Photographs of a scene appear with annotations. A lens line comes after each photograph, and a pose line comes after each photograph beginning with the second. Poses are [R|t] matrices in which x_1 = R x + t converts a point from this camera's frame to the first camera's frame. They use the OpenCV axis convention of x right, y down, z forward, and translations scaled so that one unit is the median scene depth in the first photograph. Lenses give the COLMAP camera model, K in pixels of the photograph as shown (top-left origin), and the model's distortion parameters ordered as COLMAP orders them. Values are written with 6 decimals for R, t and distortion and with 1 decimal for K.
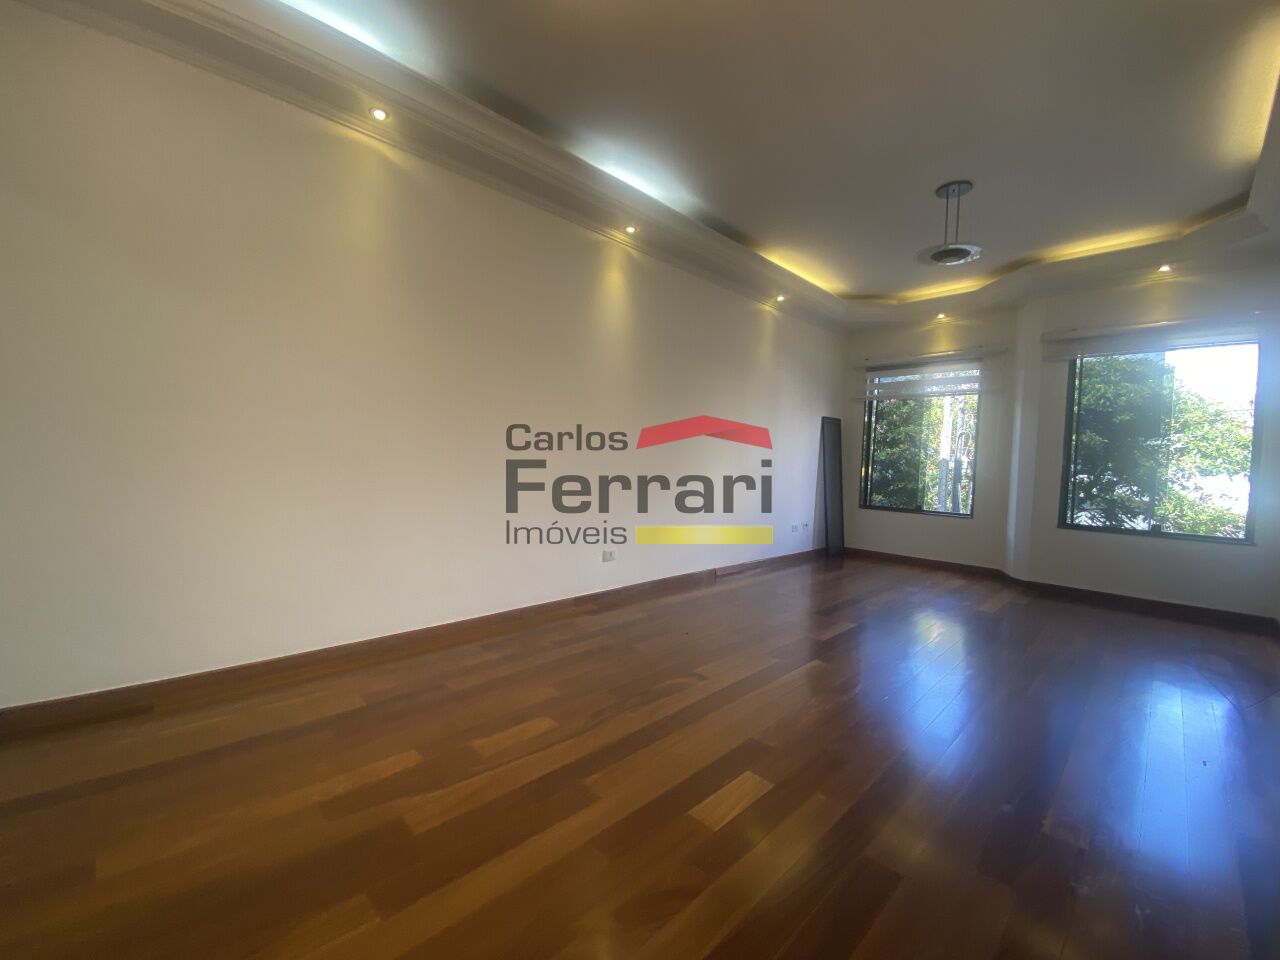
lens RADIAL K [[523.0, 0, 640.5], [0, 523.0, 484.1], [0, 0, 1]] dist [0.026525, -0.023138]
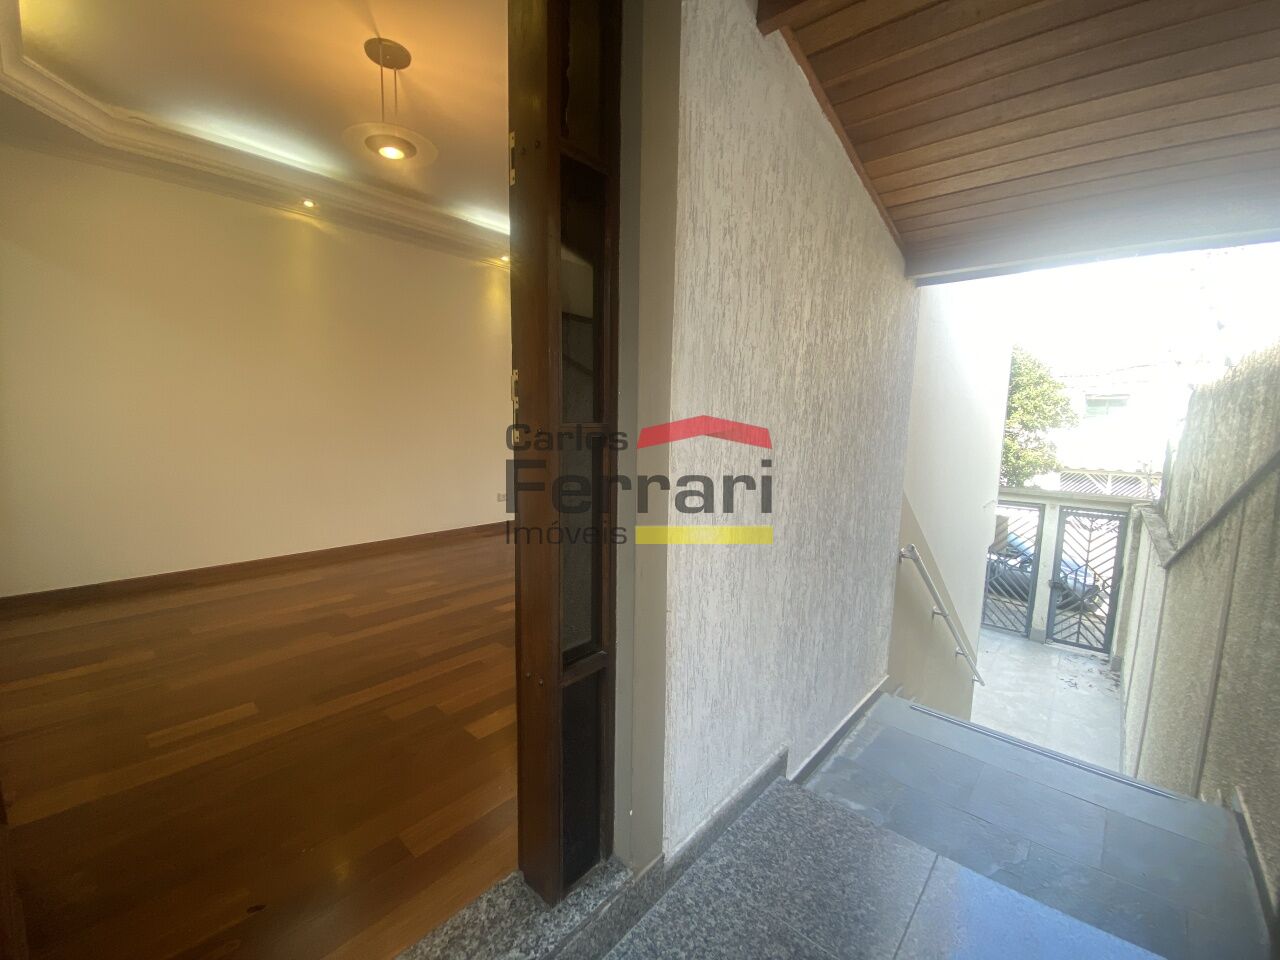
lens RADIAL K [[523.0, 0, 640.5], [0, 523.0, 484.1], [0, 0, 1]] dist [0.026525, -0.023138]
pose [[0.997782, -0.026146, 0.061208, 0.410989], [0.021587, 0.997025, 0.073993, 0.011516], [-0.062961, -0.072507, 0.995379, -0.753311]]
